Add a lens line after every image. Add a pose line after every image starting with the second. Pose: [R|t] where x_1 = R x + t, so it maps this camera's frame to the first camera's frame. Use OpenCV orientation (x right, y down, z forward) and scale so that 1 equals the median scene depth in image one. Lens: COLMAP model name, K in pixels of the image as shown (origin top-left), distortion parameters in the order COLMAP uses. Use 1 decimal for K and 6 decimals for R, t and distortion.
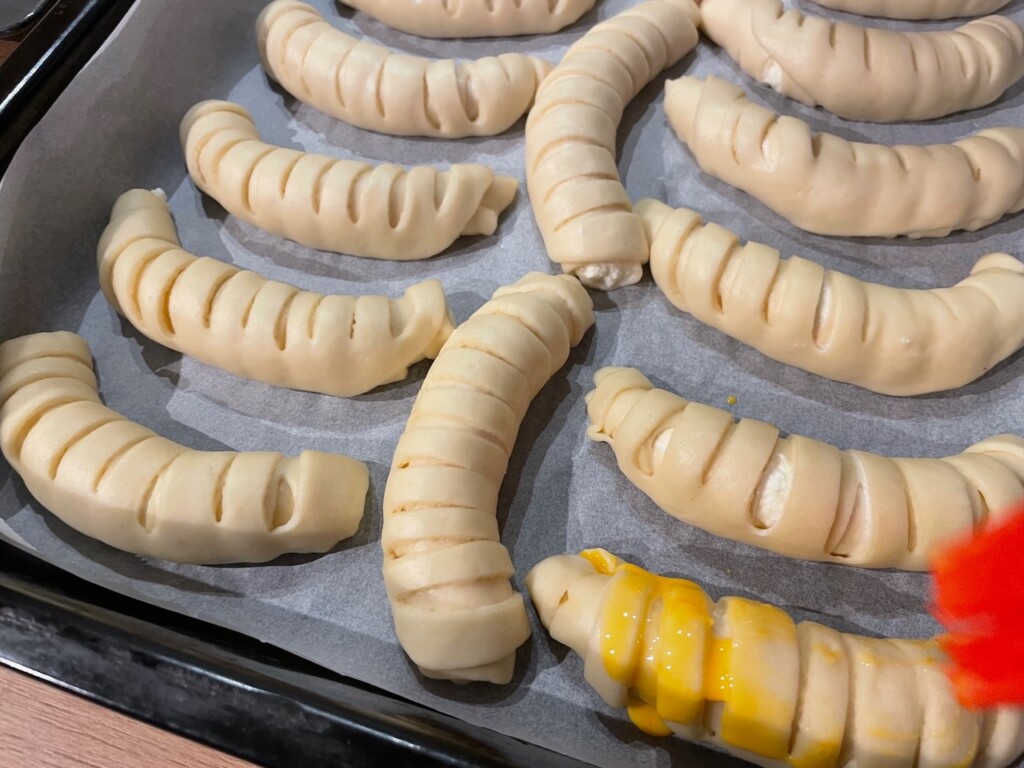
lens RADIAL K [[757.1, 0, 491.6], [0, 757.1, 384.8], [0, 0, 1]] dist [0.067804, -0.082952]
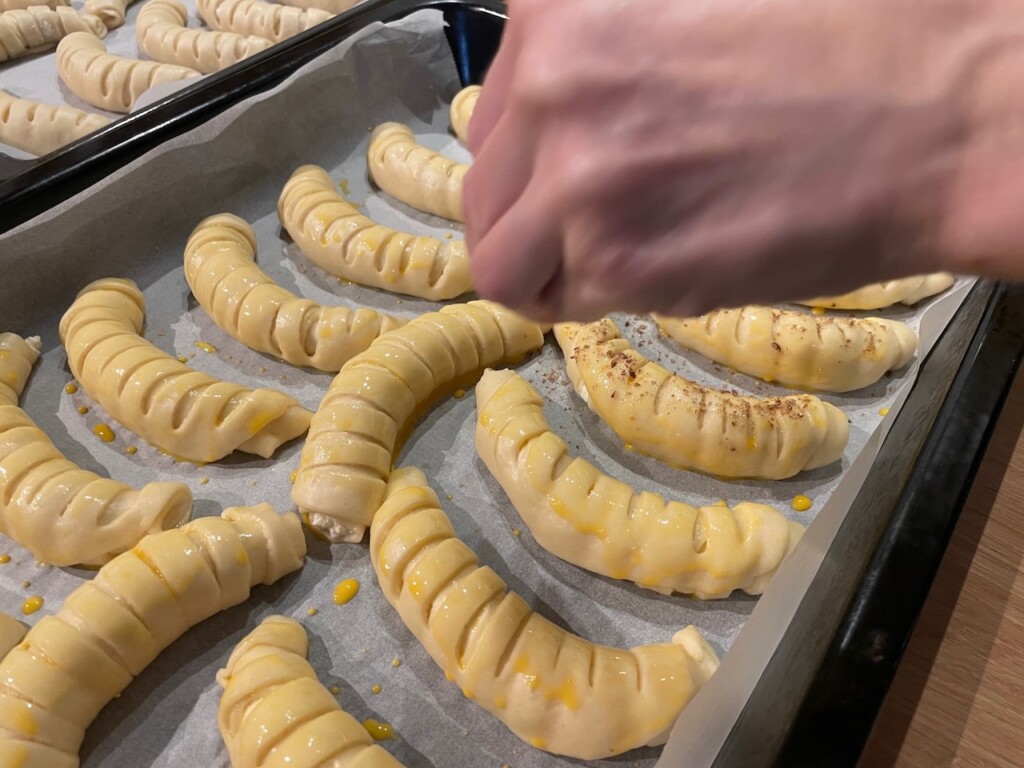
lens RADIAL K [[757.1, 0, 491.6], [0, 757.1, 384.8], [0, 0, 1]] dist [0.067804, -0.082952]
pose [[0.944834, 0.277875, -0.173417, 0.485208], [-0.309753, 0.930135, -0.197235, -0.186733], [0.106494, 0.240071, 0.964896, -0.047979]]
